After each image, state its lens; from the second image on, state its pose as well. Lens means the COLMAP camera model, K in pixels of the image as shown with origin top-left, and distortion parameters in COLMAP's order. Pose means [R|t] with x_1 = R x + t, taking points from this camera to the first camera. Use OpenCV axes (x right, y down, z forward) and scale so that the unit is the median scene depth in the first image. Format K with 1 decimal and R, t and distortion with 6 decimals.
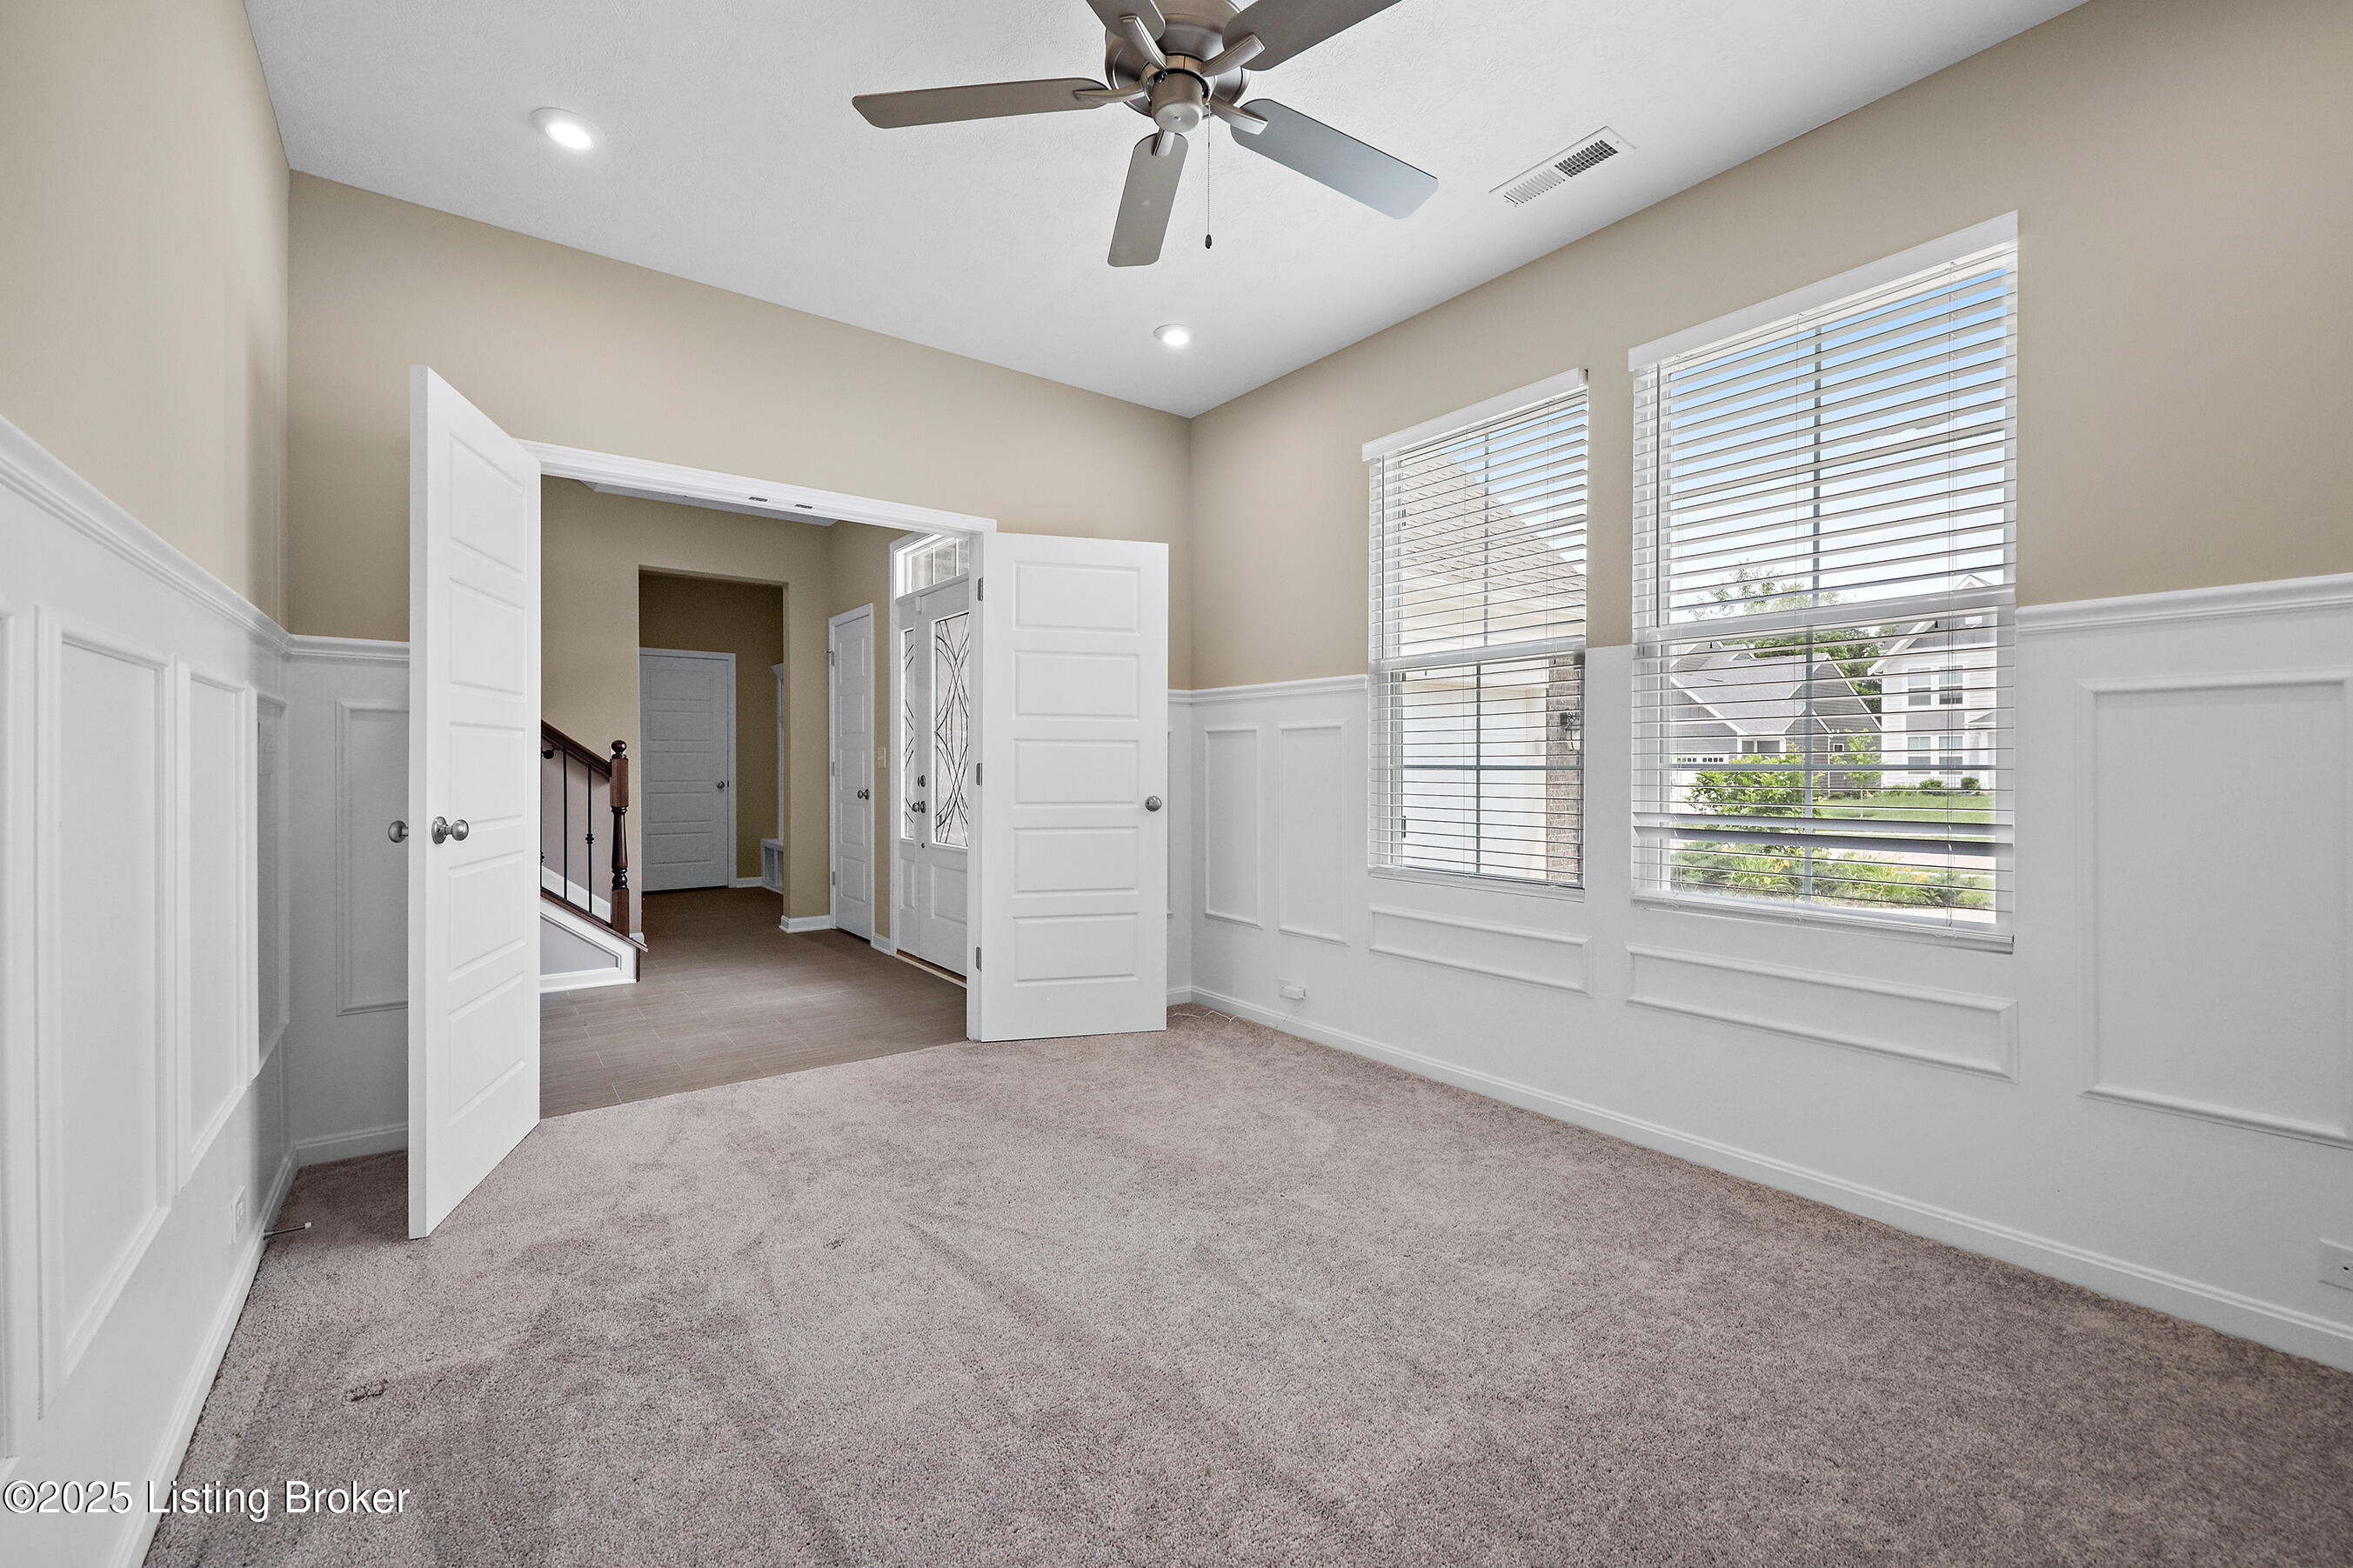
lens RADIAL K [[957.0, 0, 1193.2], [0, 957.0, 781.2], [0, 0, 1]] dist [0.000168, -0.000008]
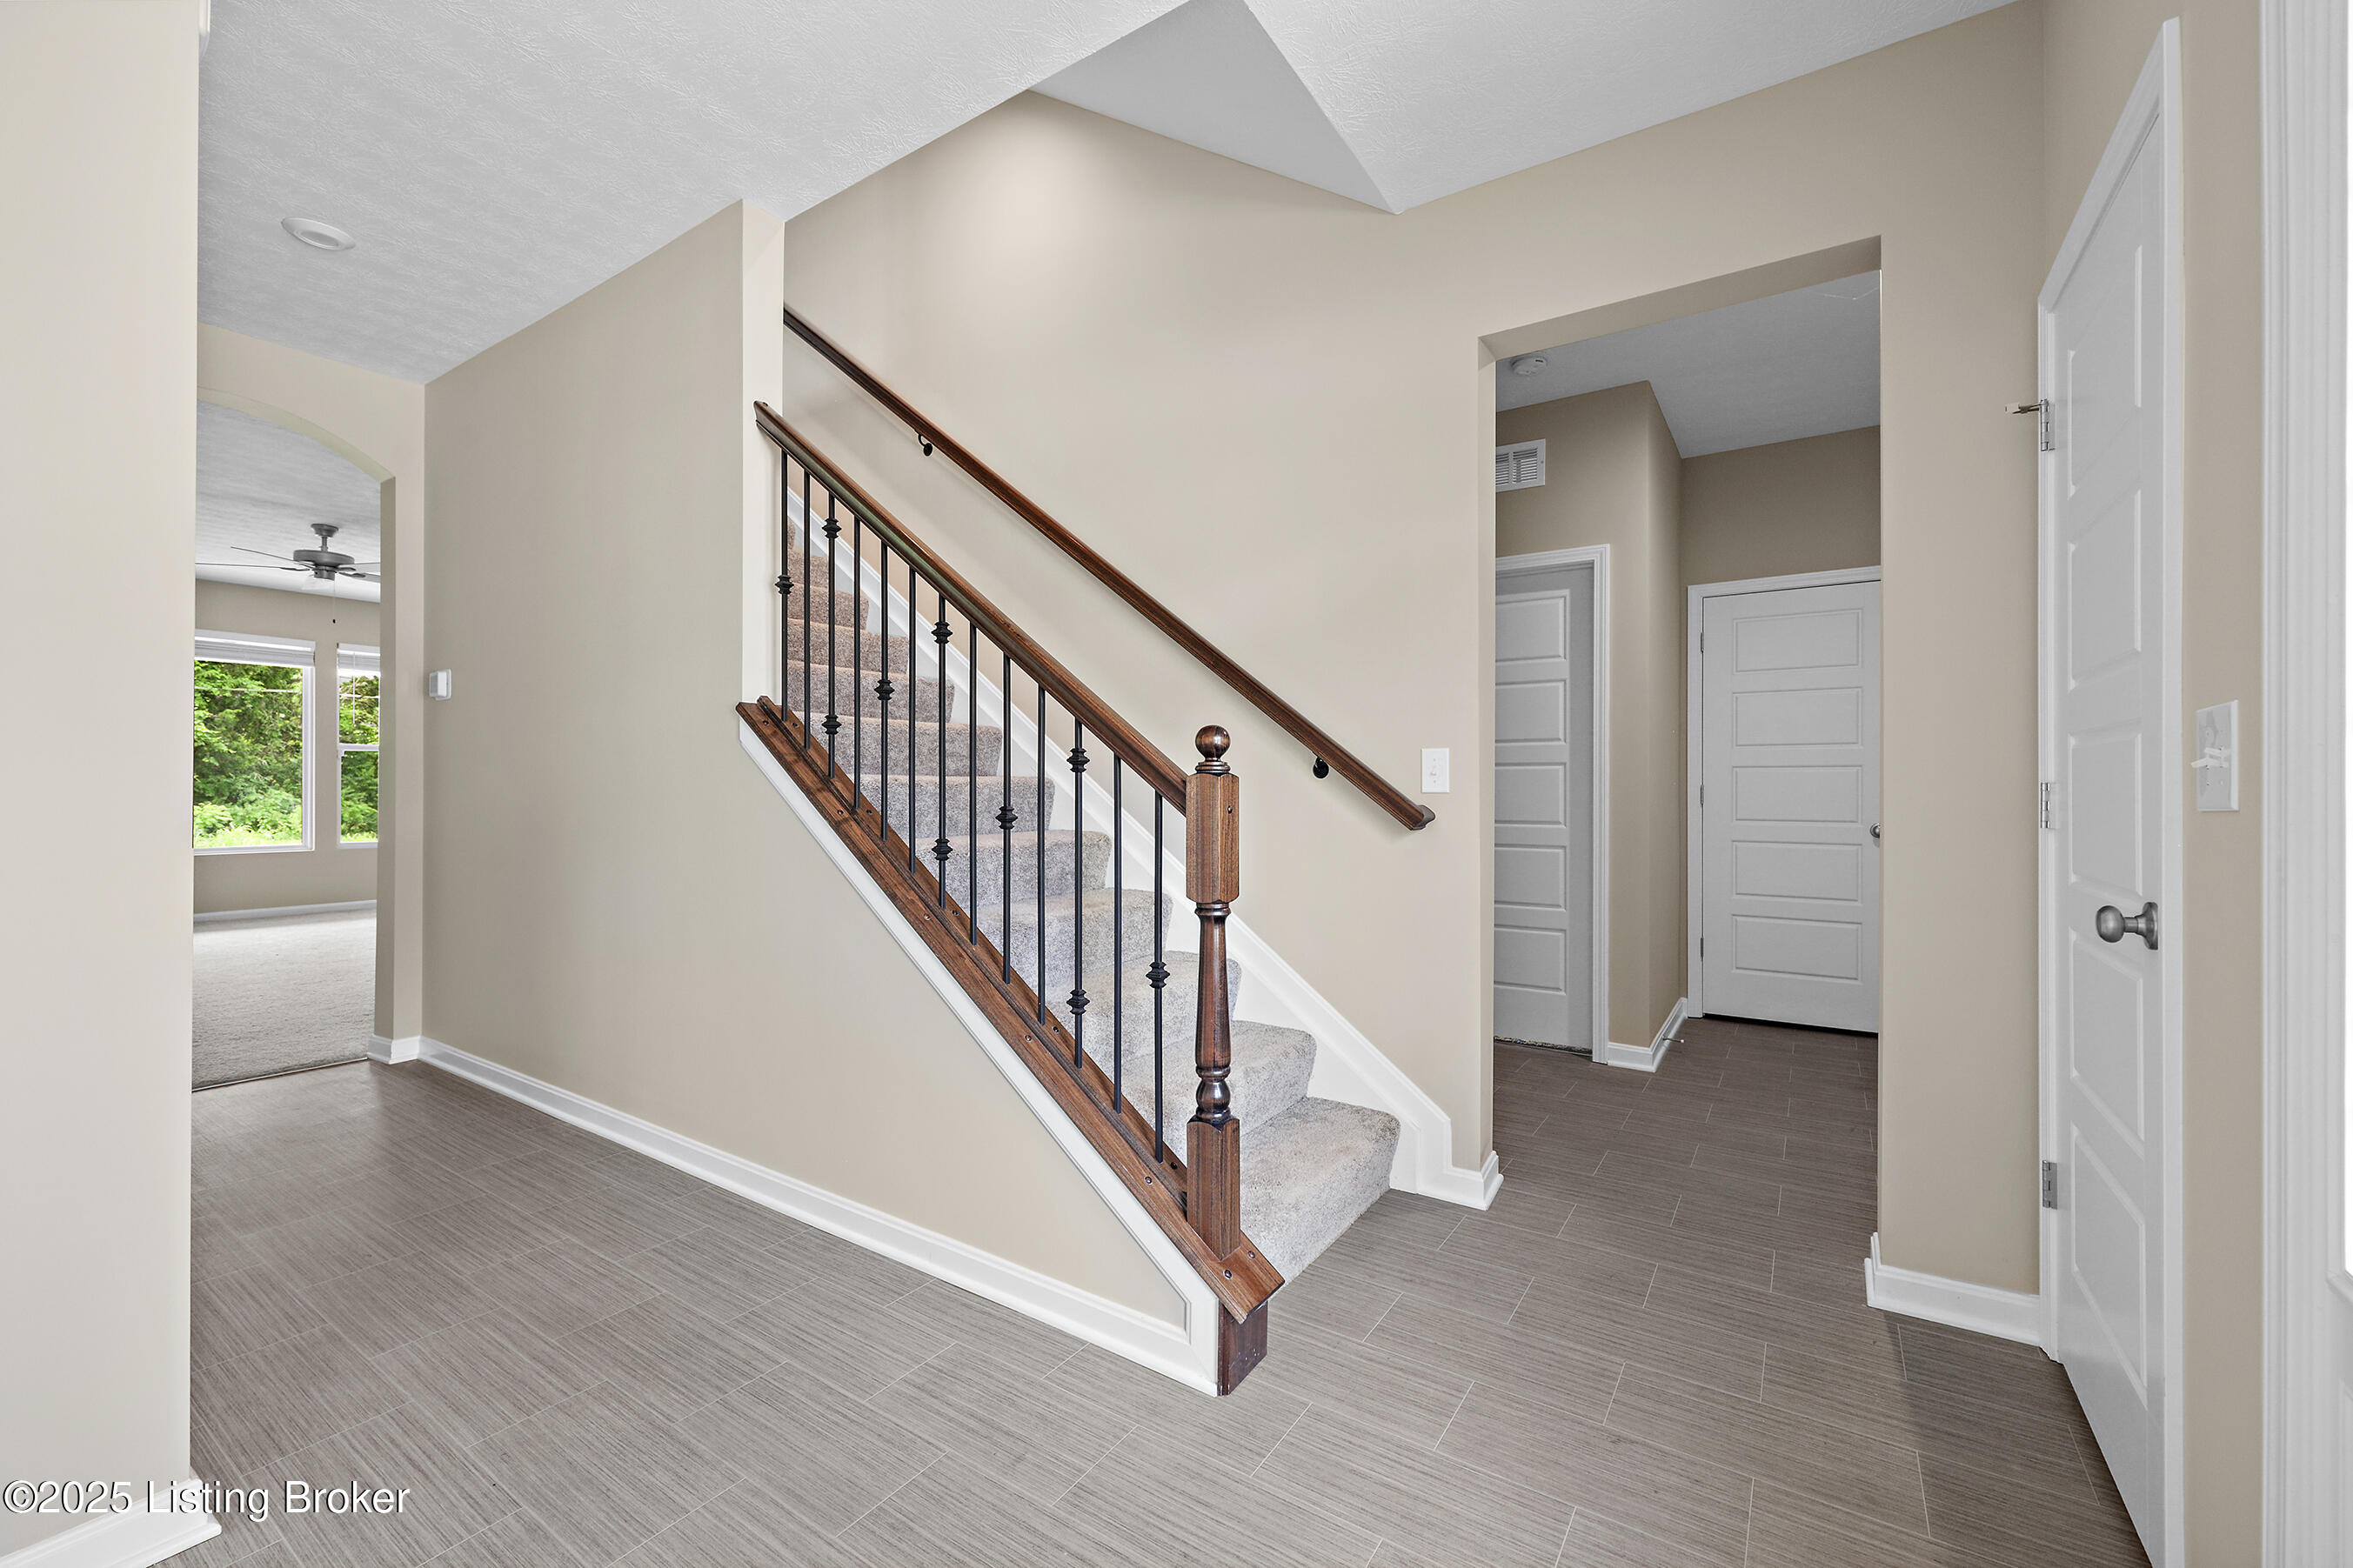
lens RADIAL K [[957.0, 0, 1193.2], [0, 957.0, 781.2], [0, 0, 1]] dist [0.000168, -0.000008]
pose [[0.319873, -0.001847, -0.947459, -0.199371], [-0.019638, 0.999770, -0.008579, -0.013484], [0.947257, 0.021350, 0.319763, 0.714631]]
